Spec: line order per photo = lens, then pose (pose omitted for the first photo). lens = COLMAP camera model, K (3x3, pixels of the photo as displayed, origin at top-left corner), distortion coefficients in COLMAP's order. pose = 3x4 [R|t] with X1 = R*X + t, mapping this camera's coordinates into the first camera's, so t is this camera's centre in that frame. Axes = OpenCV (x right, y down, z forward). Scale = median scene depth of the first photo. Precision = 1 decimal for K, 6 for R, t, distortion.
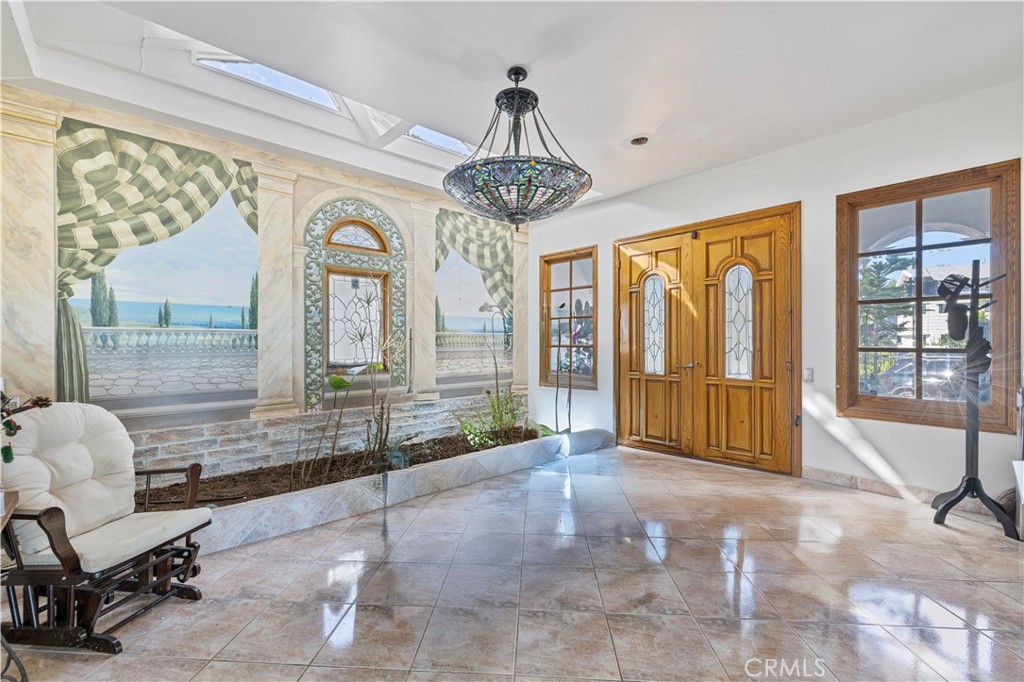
lens RADIAL K [[433.3, 0, 507.0], [0, 433.3, 338.9], [0, 0, 1]] dist [0.000685, 0.000019]
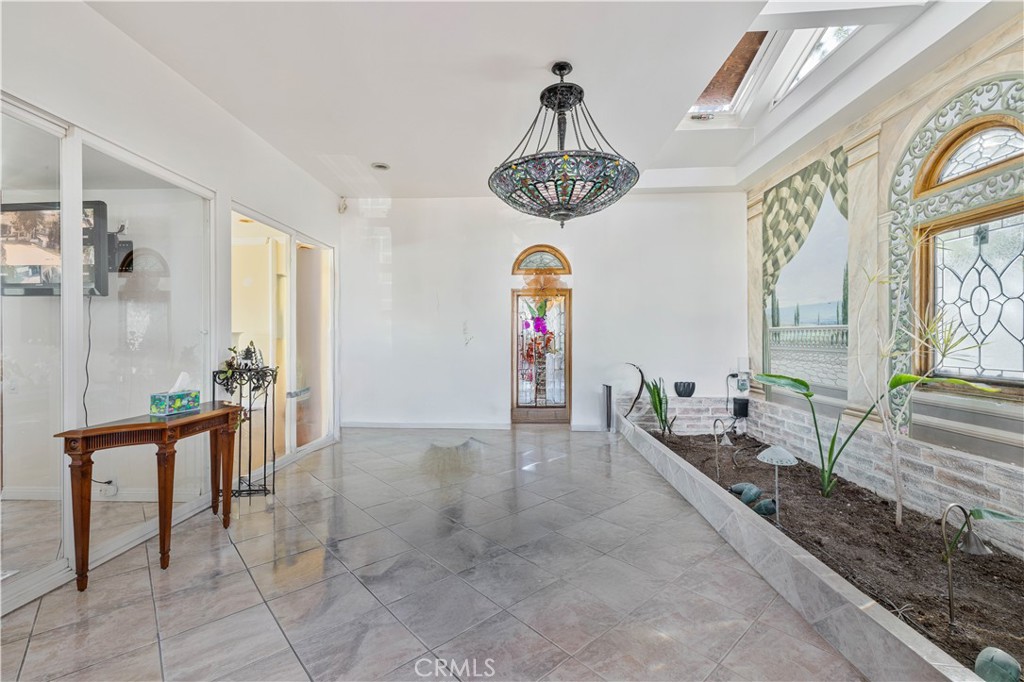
lens RADIAL K [[433.3, 0, 507.0], [0, 433.3, 338.9], [0, 0, 1]] dist [0.000685, 0.000019]
pose [[-0.701053, 0.001578, -0.713108, 0.579150], [0.000037, 0.999998, 0.002176, 0.006407], [0.713109, 0.001498, -0.701051, 1.140011]]
